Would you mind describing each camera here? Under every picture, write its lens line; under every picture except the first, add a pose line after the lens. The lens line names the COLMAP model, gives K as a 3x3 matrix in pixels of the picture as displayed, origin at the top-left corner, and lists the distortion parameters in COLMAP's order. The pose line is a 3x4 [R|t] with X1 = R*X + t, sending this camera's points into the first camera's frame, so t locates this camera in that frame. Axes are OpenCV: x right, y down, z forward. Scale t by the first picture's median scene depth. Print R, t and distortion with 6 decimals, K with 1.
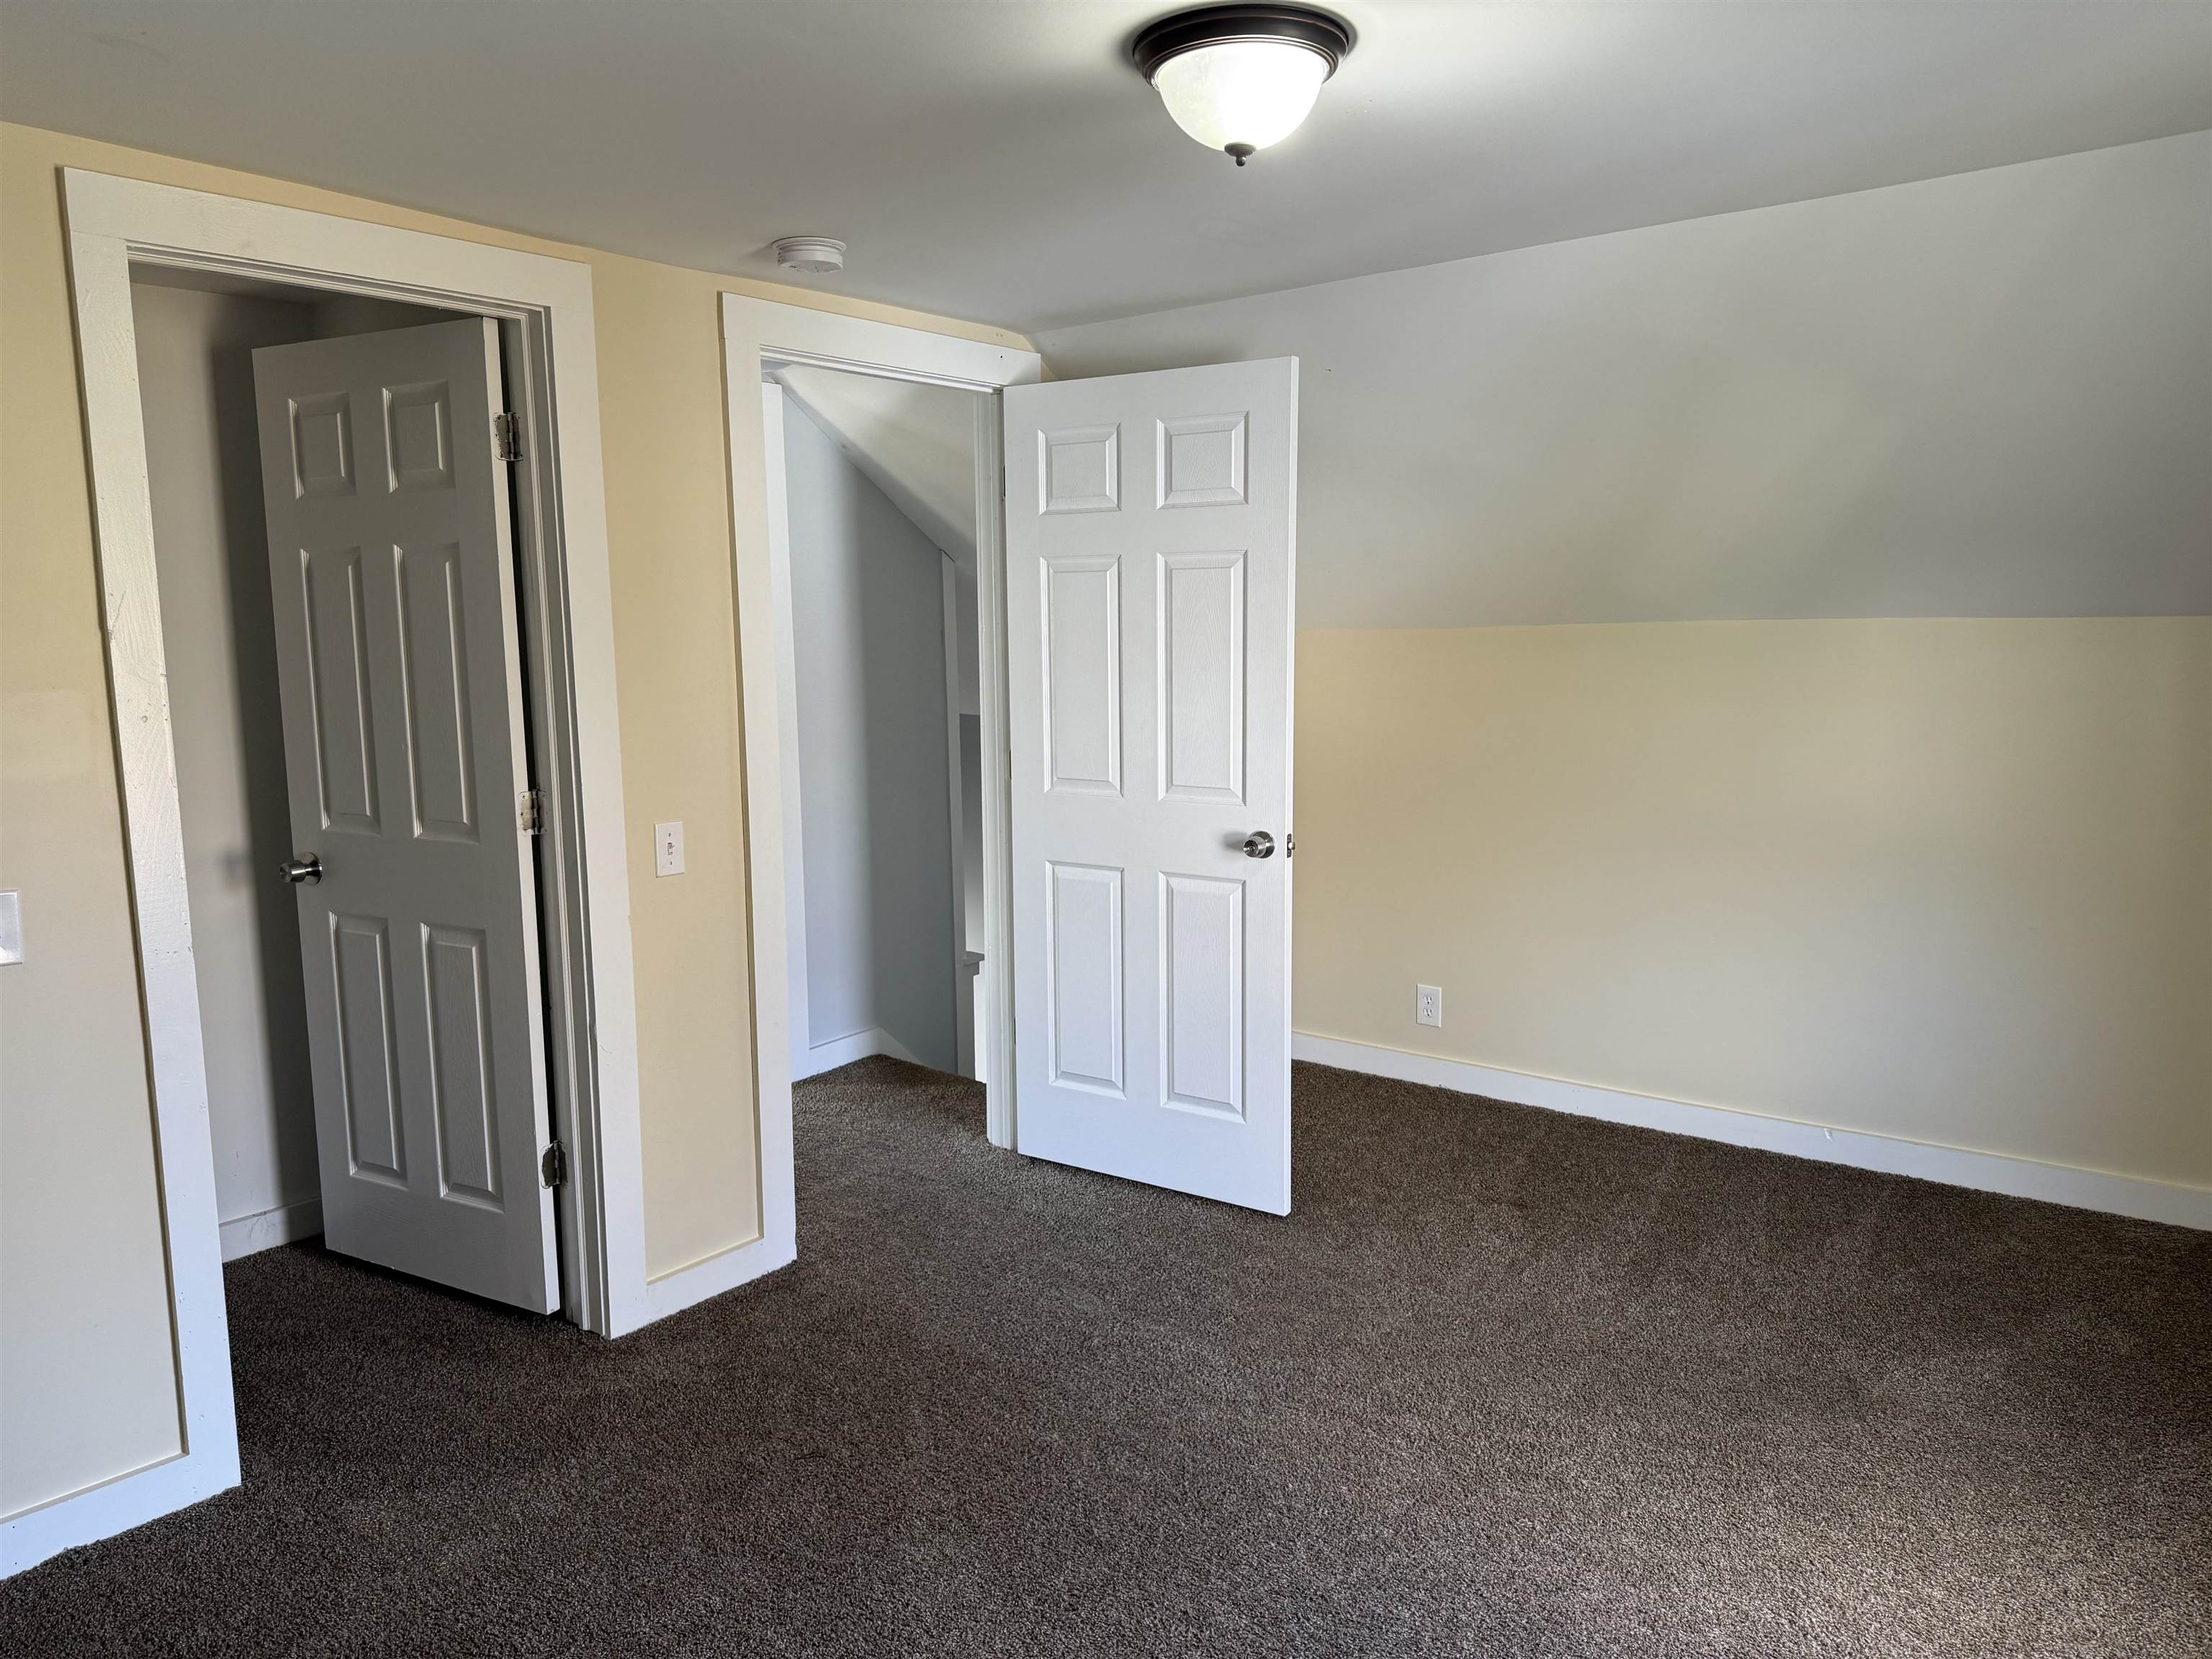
lens RADIAL K [[1544.9, 0, 1106.0], [0, 1544.9, 829.5], [0, 0, 1]] dist [0.170953, -0.272278]
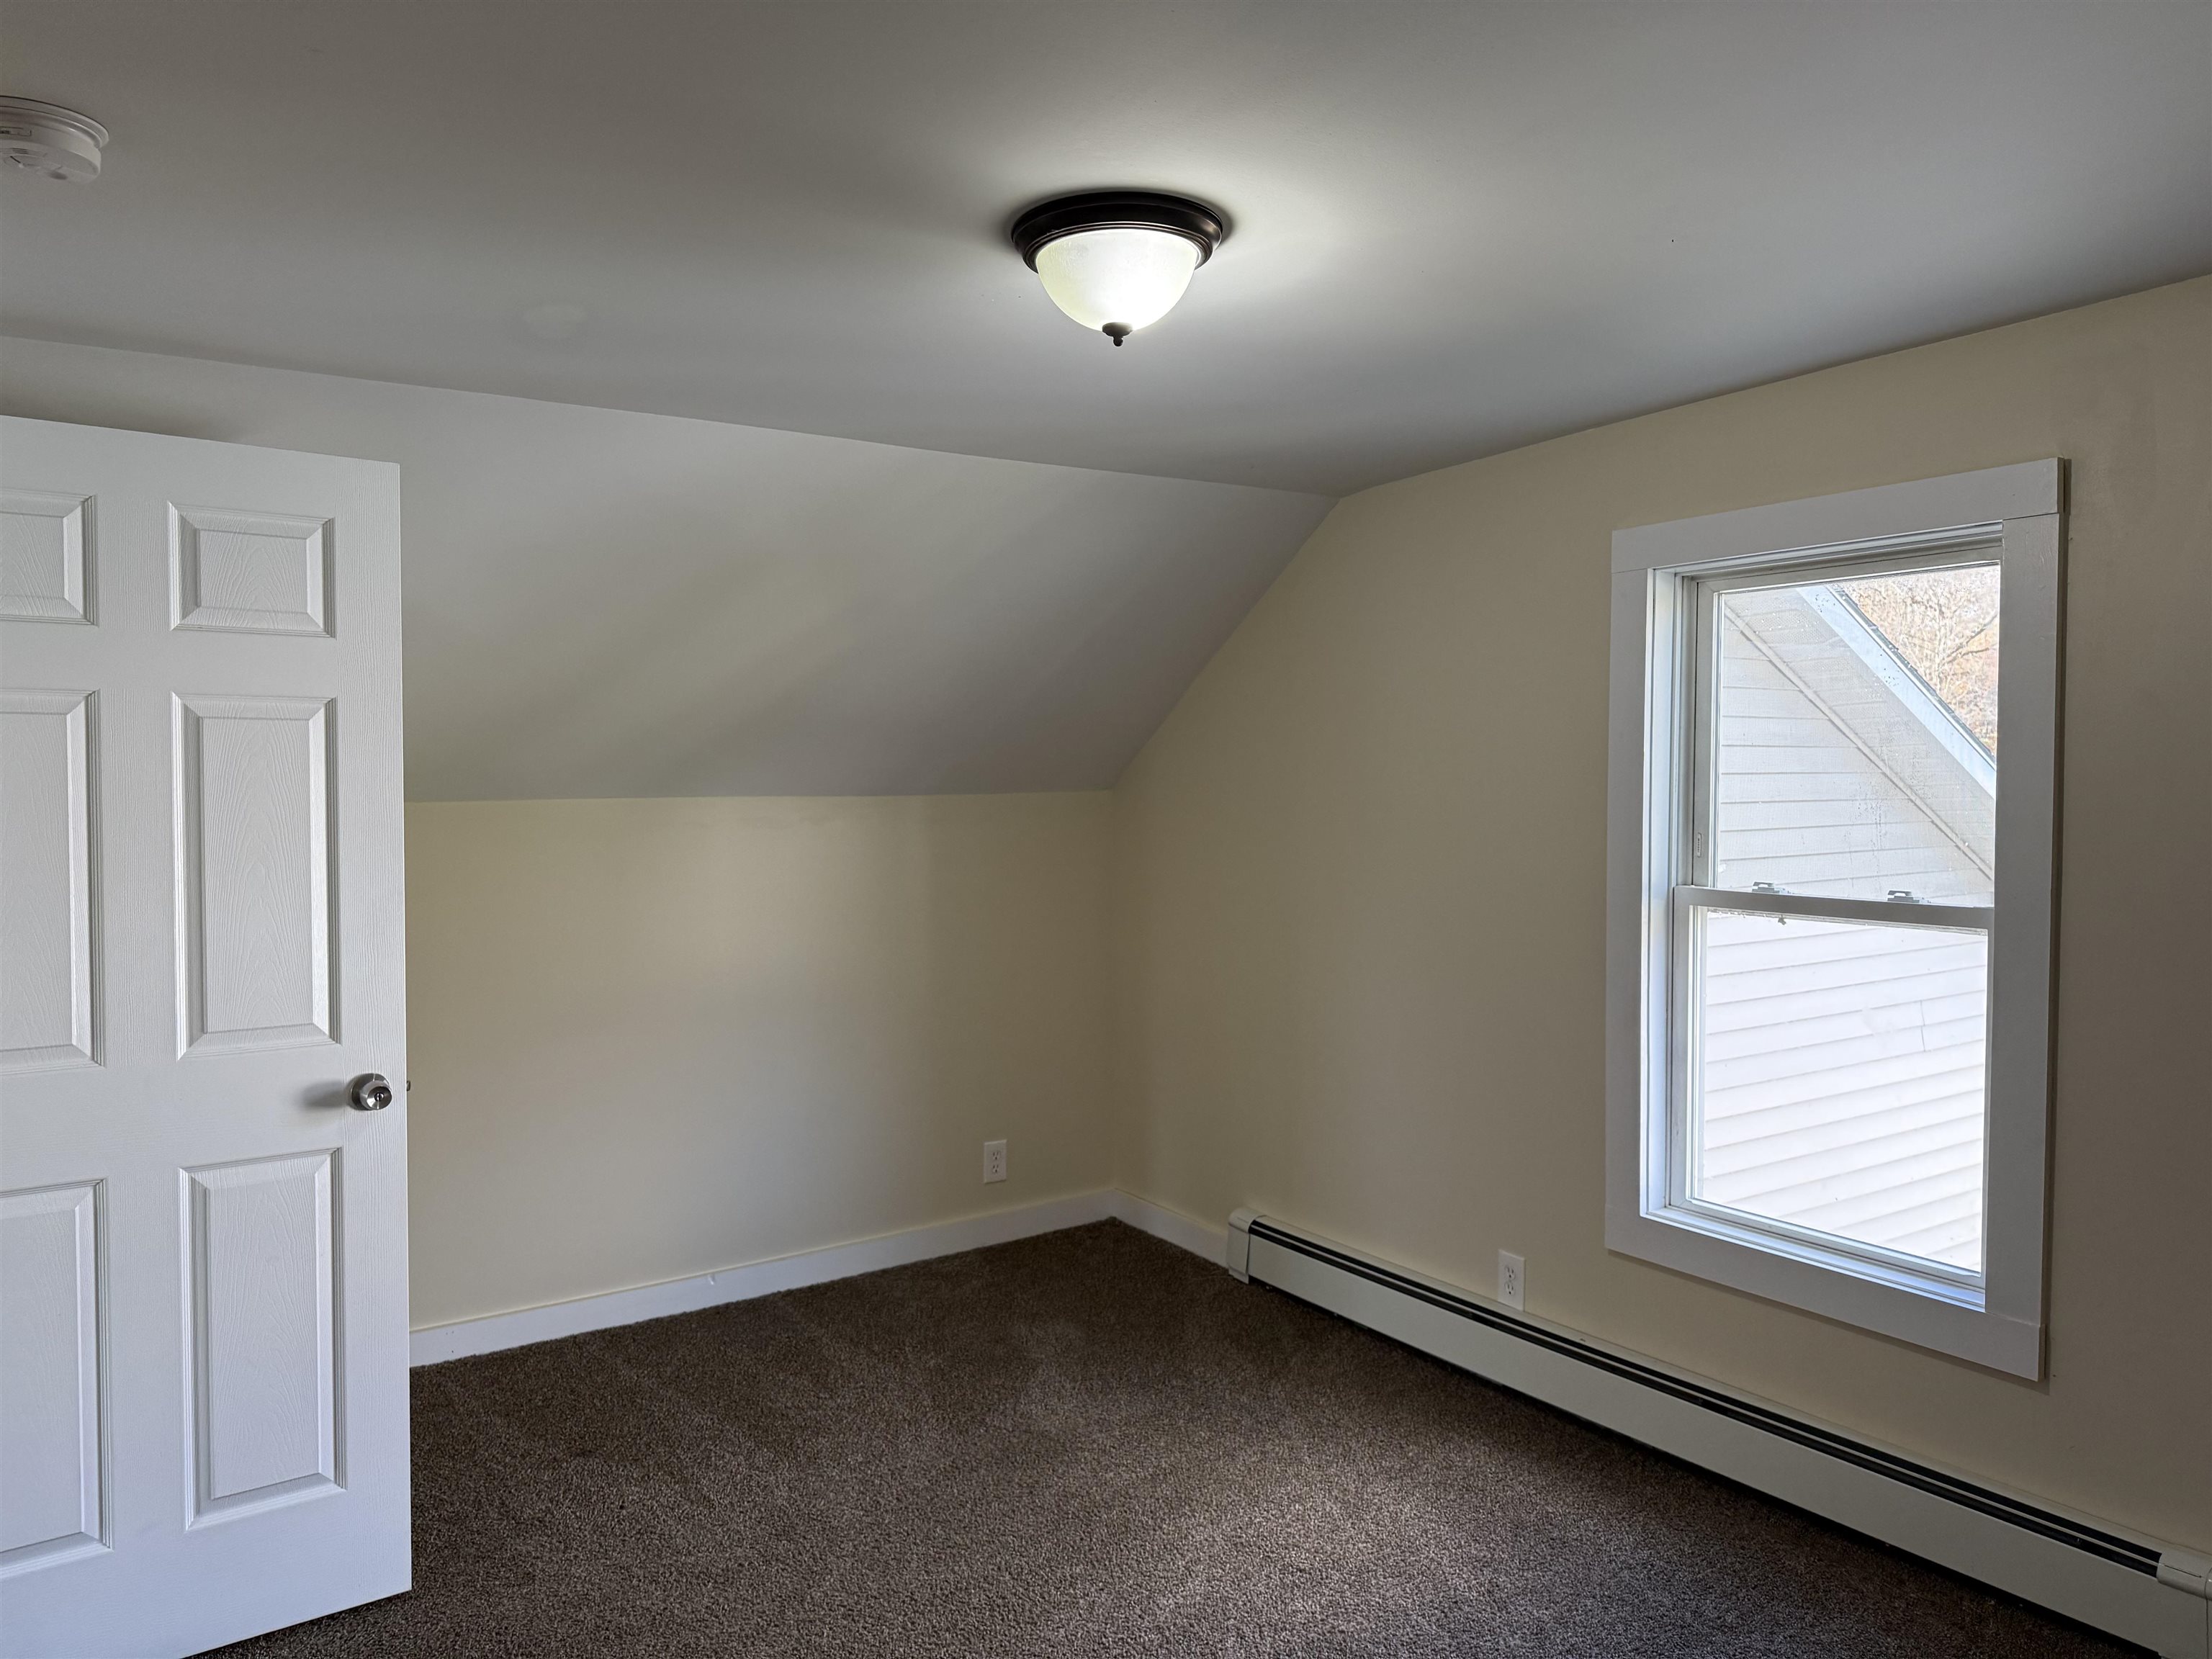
lens RADIAL K [[1590.7, 0, 1124.5], [0, 1590.7, 838.3], [0, 0, 1]] dist [0.028989, -0.000405]
pose [[0.315137, -0.025577, 0.948701, -0.499039], [0.130539, 0.991304, -0.016637, -0.049633], [-0.940026, 0.129086, 0.315735, 0.396964]]
